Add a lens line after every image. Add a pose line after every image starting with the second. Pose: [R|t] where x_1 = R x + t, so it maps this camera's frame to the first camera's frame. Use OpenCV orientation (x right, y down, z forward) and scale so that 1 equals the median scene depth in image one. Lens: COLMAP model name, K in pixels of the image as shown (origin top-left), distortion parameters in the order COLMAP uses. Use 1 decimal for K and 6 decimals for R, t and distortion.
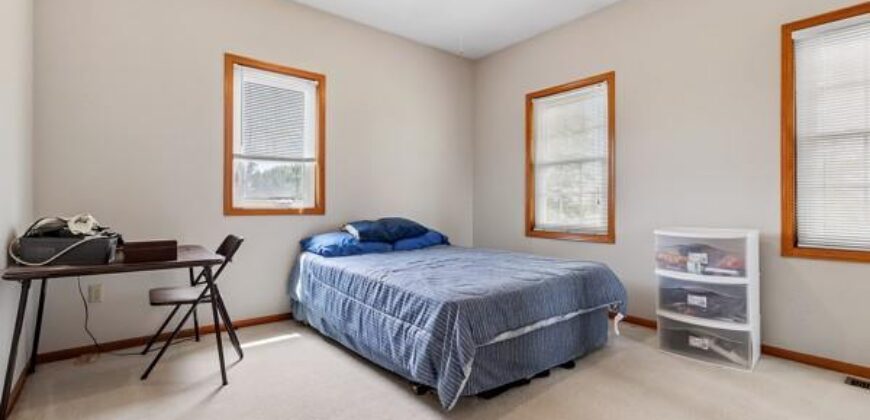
lens RADIAL K [[391.4, 0, 434.6], [0, 391.4, 206.3], [0, 0, 1]] dist [-0.001060, 0.000014]
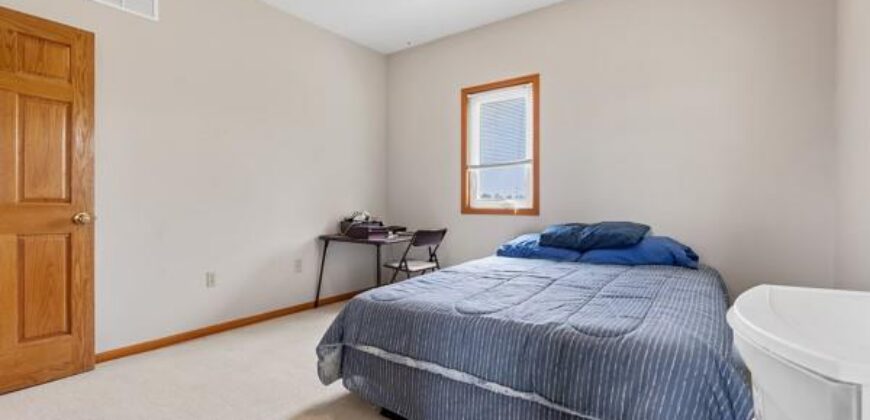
lens RADIAL K [[391.4, 0, 434.6], [0, 391.4, 206.3], [0, 0, 1]] dist [-0.001060, 0.000014]
pose [[0.263126, 0.004897, -0.964749, 0.667364], [0.002976, 0.999978, 0.005888, -0.008637], [0.964757, -0.004420, 0.263106, 0.541637]]
